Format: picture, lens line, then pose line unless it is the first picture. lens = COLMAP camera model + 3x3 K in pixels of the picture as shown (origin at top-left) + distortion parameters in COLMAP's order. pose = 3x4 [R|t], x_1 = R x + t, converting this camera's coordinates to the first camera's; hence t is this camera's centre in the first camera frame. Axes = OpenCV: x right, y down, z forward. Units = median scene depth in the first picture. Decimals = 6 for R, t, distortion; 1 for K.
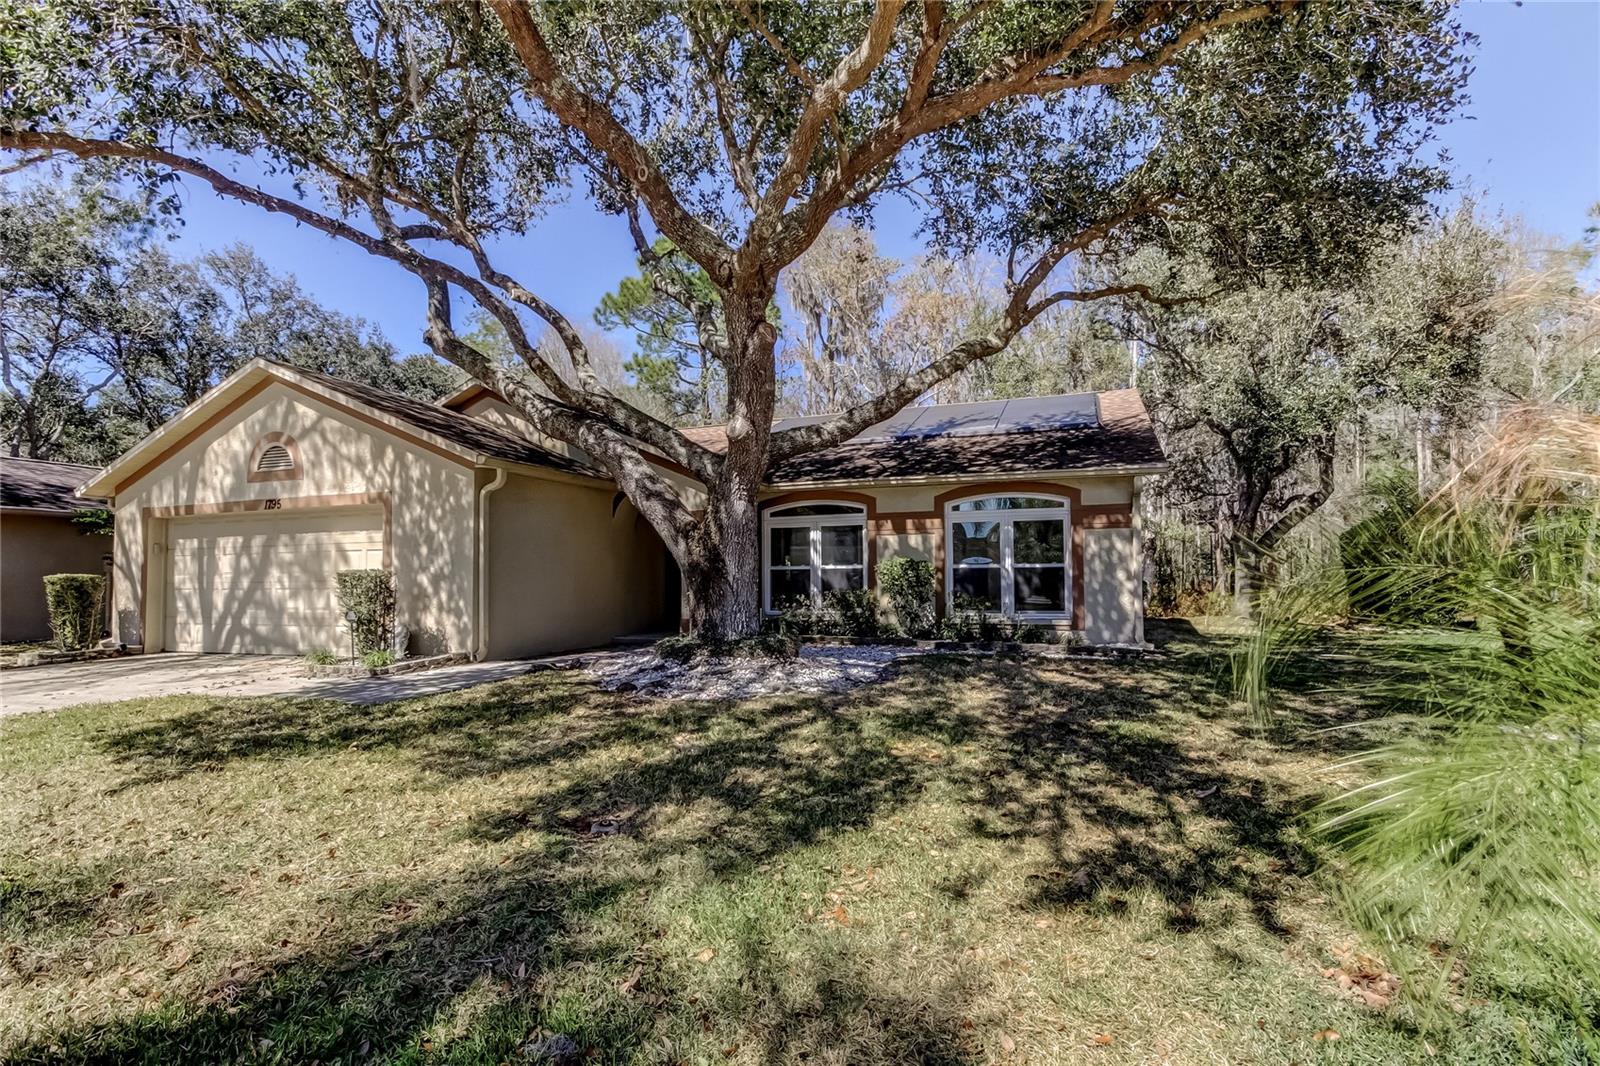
lens RADIAL K [[730.0, 0, 771.6], [0, 730.0, 574.0], [0, 0, 1]] dist [-0.002532, -0.000246]
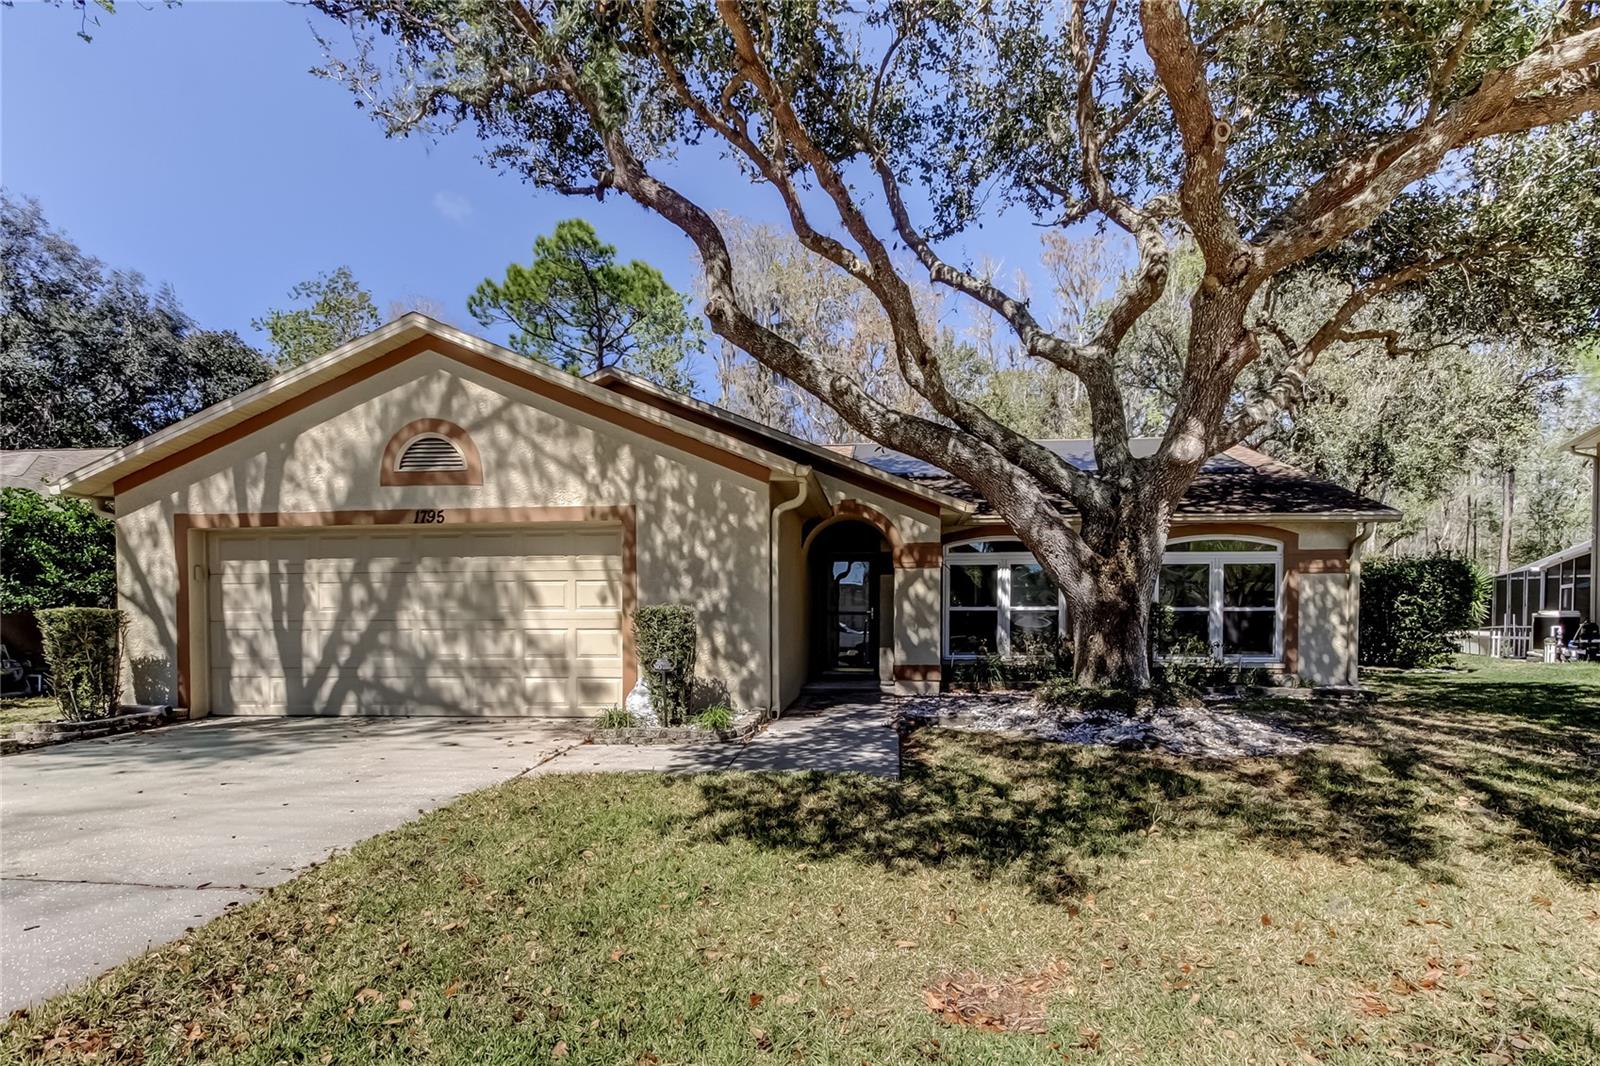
lens RADIAL K [[760.8, 0, 800.0], [0, 760.8, 654.0], [0, 0, 1]] dist [-0.001976, 0.000253]
pose [[0.970198, -0.003843, 0.242281, -0.495400], [-0.008295, 0.998761, 0.049059, 0.003855], [-0.242170, -0.049607, 0.968965, 0.142988]]
